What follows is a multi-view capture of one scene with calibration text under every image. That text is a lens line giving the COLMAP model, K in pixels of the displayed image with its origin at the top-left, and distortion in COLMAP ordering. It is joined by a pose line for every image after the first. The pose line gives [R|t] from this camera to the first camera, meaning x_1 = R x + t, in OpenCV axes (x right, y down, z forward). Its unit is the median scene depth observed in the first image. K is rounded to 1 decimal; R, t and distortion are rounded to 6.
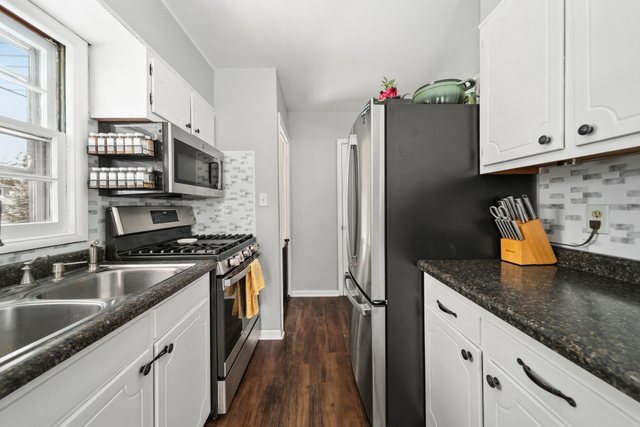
lens RADIAL K [[228.1, 0, 317.2], [0, 228.1, 204.6], [0, 0, 1]] dist [-0.001770, -0.000253]
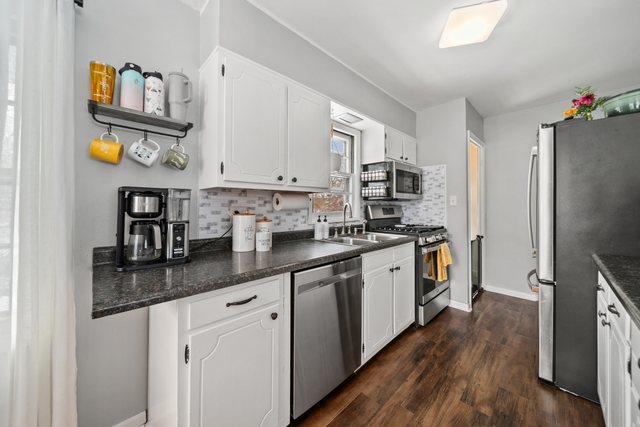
lens RADIAL K [[231.7, 0, 315.6], [0, 231.7, 203.7], [0, 0, 1]] dist [-0.000240, -0.000020]
pose [[0.687531, 0.005669, -0.726133, 0.266533], [-0.004291, 0.999984, 0.003744, -0.009194], [0.726143, 0.000542, 0.687544, -0.700454]]
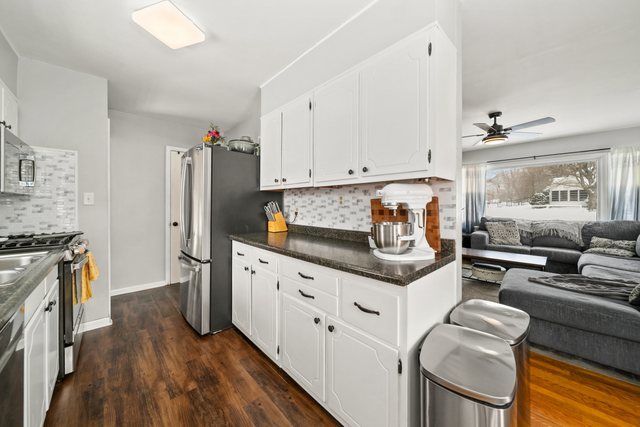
lens RADIAL K [[228.1, 0, 317.2], [0, 228.1, 204.6], [0, 0, 1]] dist [-0.001770, -0.000253]
pose [[0.744988, 0.011247, 0.666983, -0.218154], [-0.011880, 0.999923, -0.003592, -0.004196], [-0.666972, -0.005248, 0.745064, -0.708161]]
